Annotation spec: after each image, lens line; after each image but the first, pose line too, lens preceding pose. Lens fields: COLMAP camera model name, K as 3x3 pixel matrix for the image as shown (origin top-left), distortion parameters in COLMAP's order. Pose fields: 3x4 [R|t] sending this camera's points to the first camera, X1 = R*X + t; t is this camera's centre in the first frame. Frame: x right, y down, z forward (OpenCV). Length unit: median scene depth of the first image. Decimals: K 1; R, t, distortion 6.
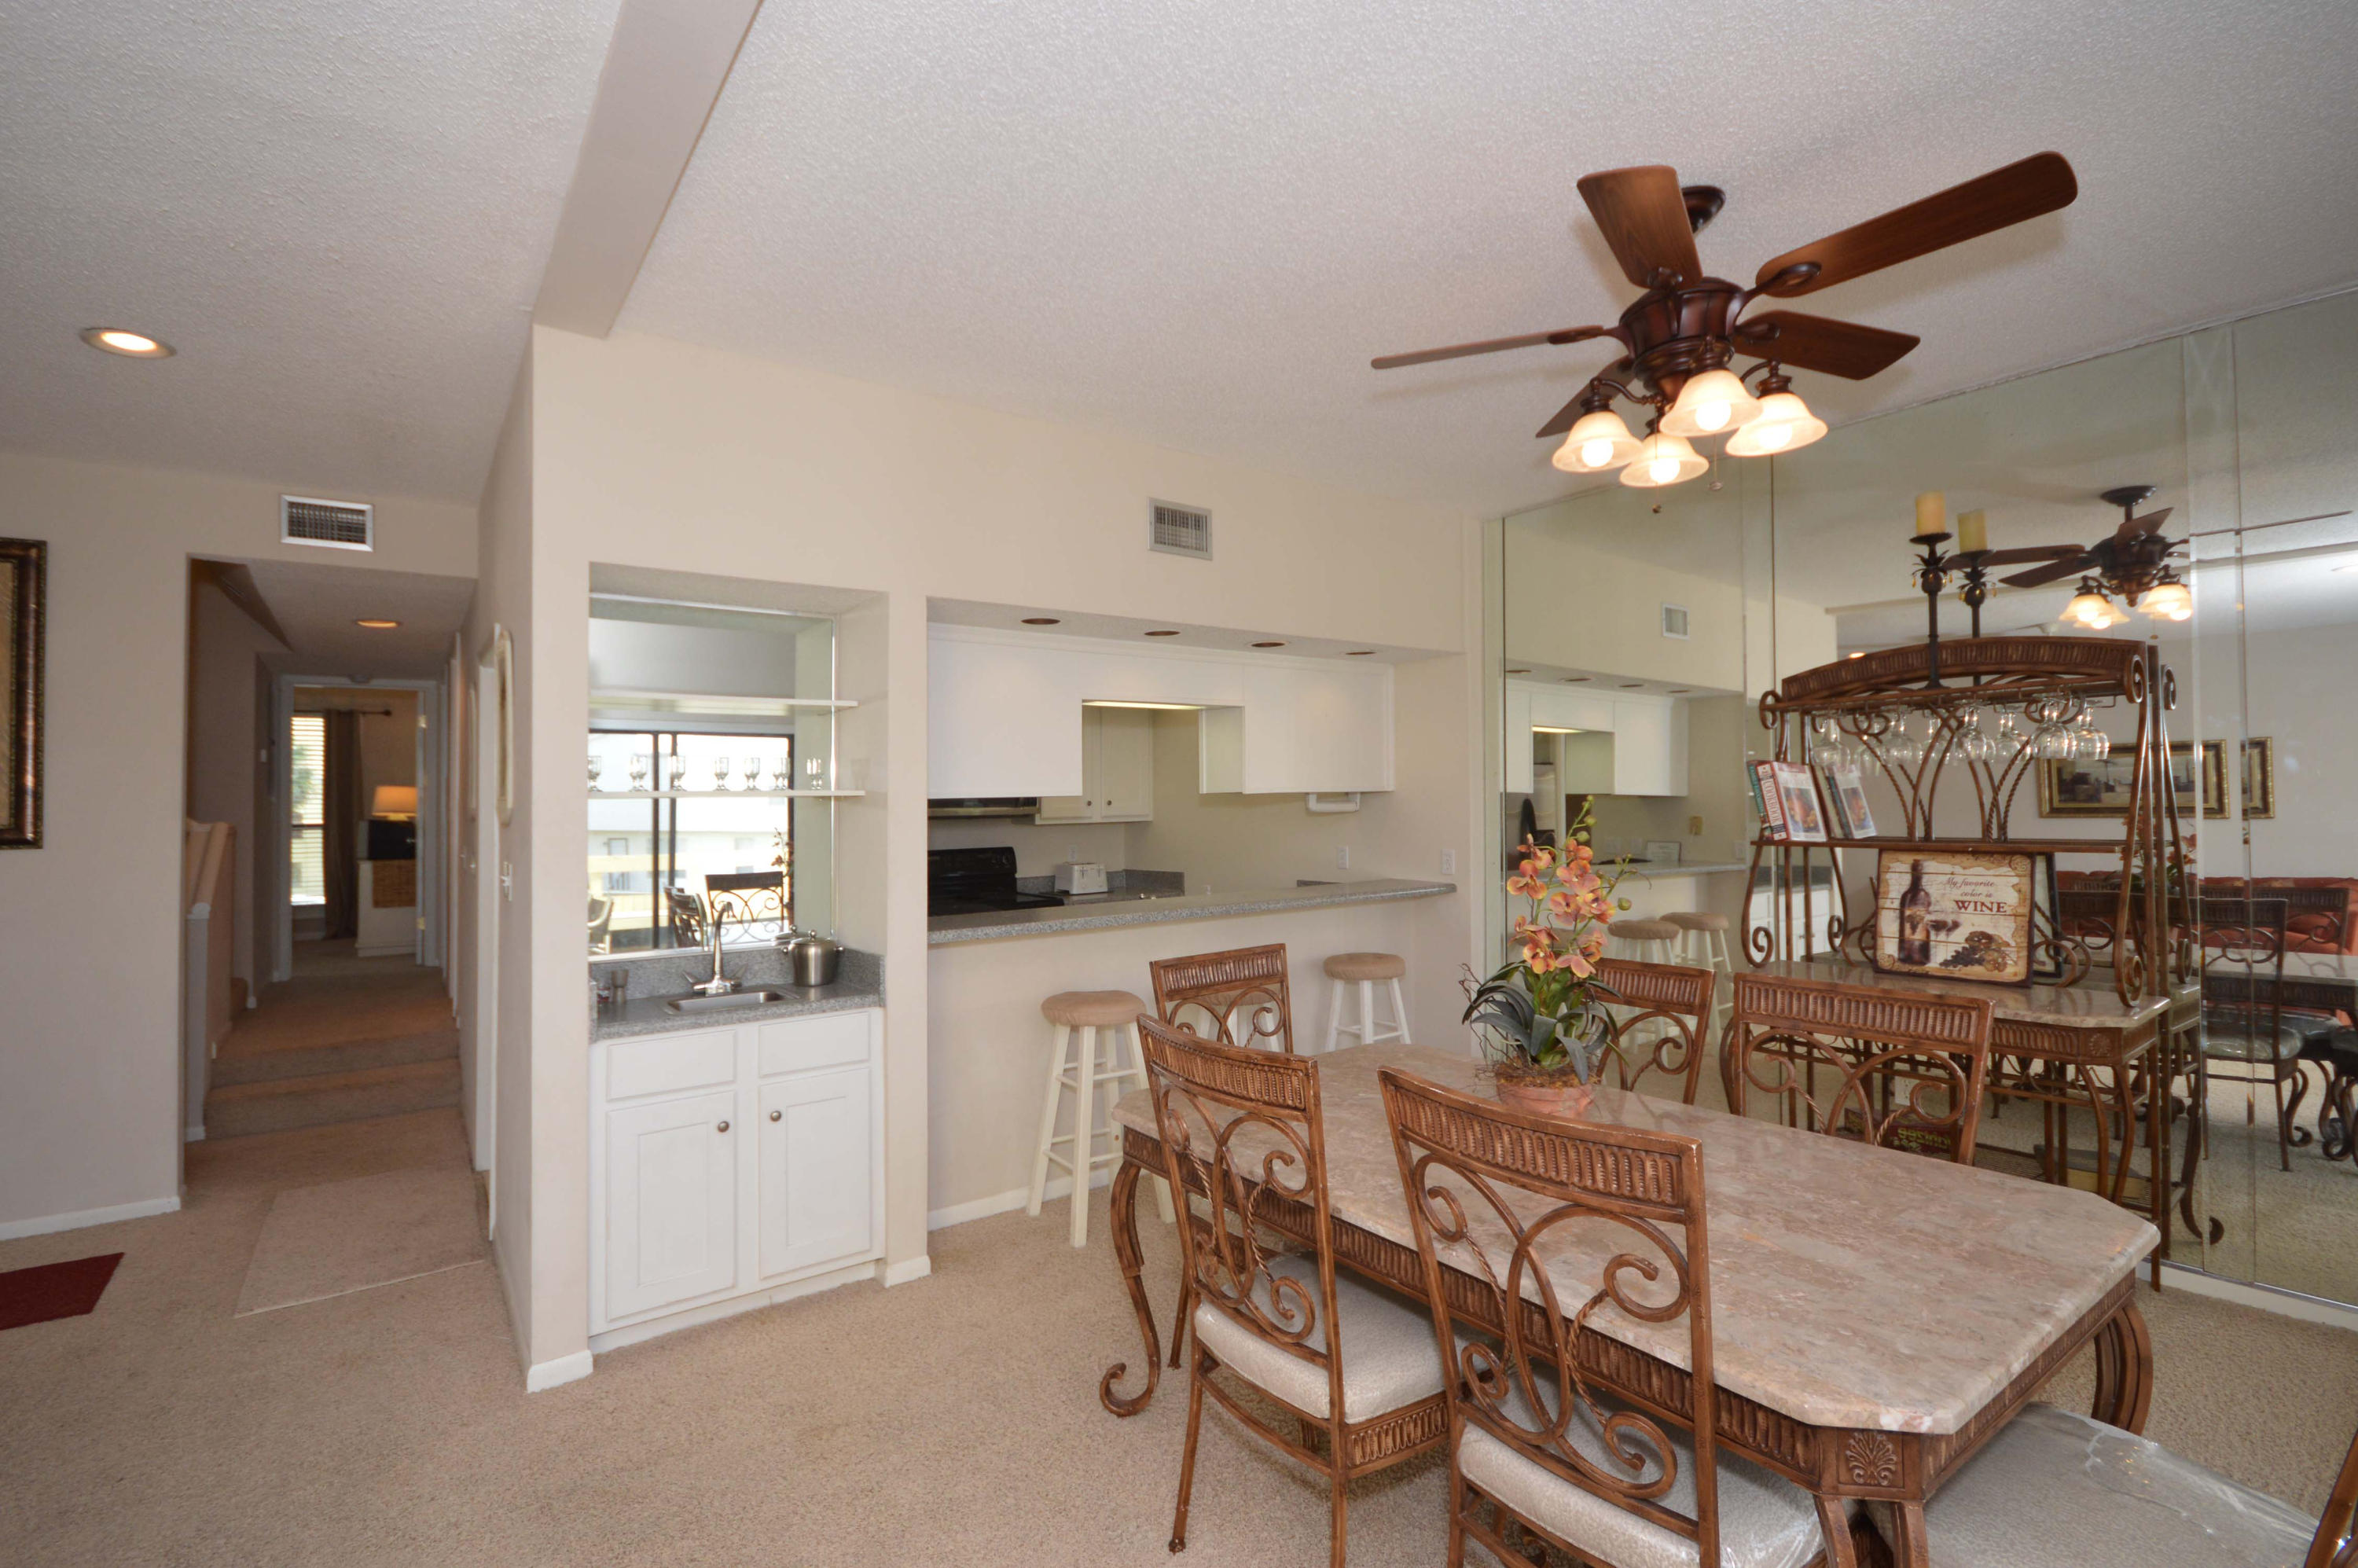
lens RADIAL K [[1049.3, 0, 1168.9], [0, 1049.3, 793.8], [0, 0, 1]] dist [-0.001349, 0.000304]
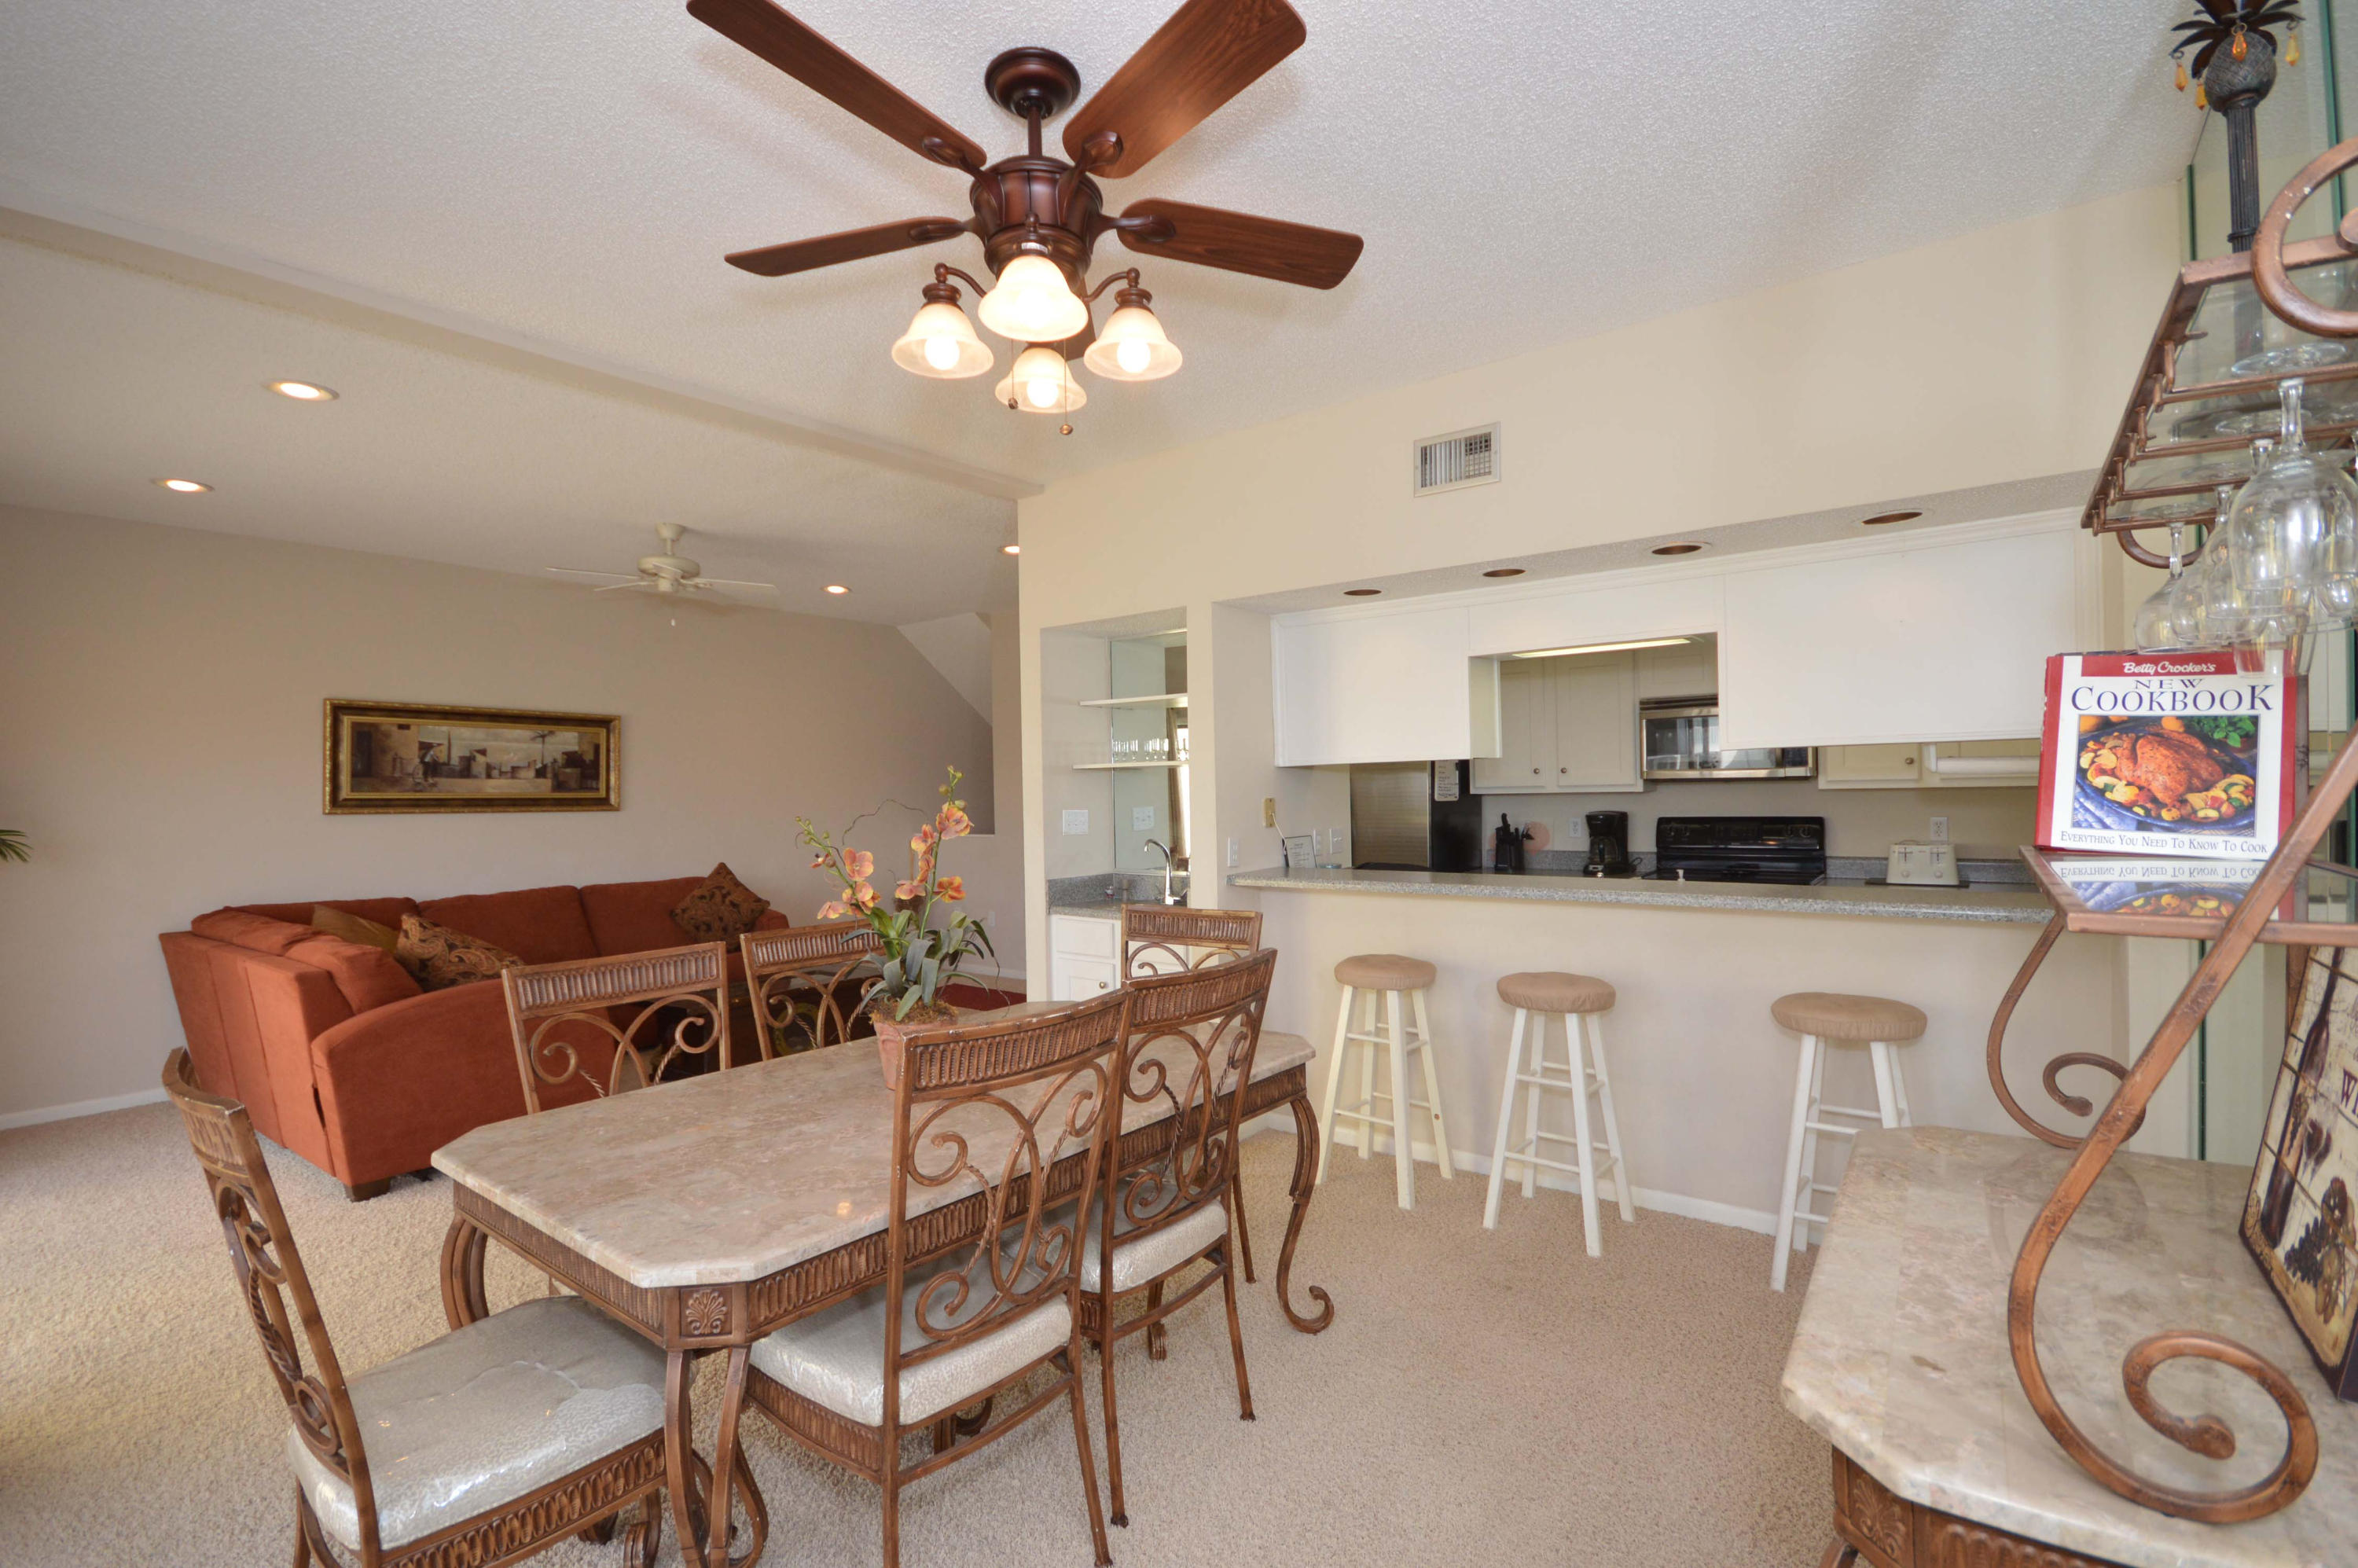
lens RADIAL K [[1049.3, 0, 1168.9], [0, 1049.3, 793.8], [0, 0, 1]] dist [-0.001349, 0.000304]
pose [[0.282628, 0.015297, -0.959108, 0.807191], [0.024547, 0.999430, 0.023174, 0.005188], [0.958916, -0.030093, 0.282091, 0.505596]]
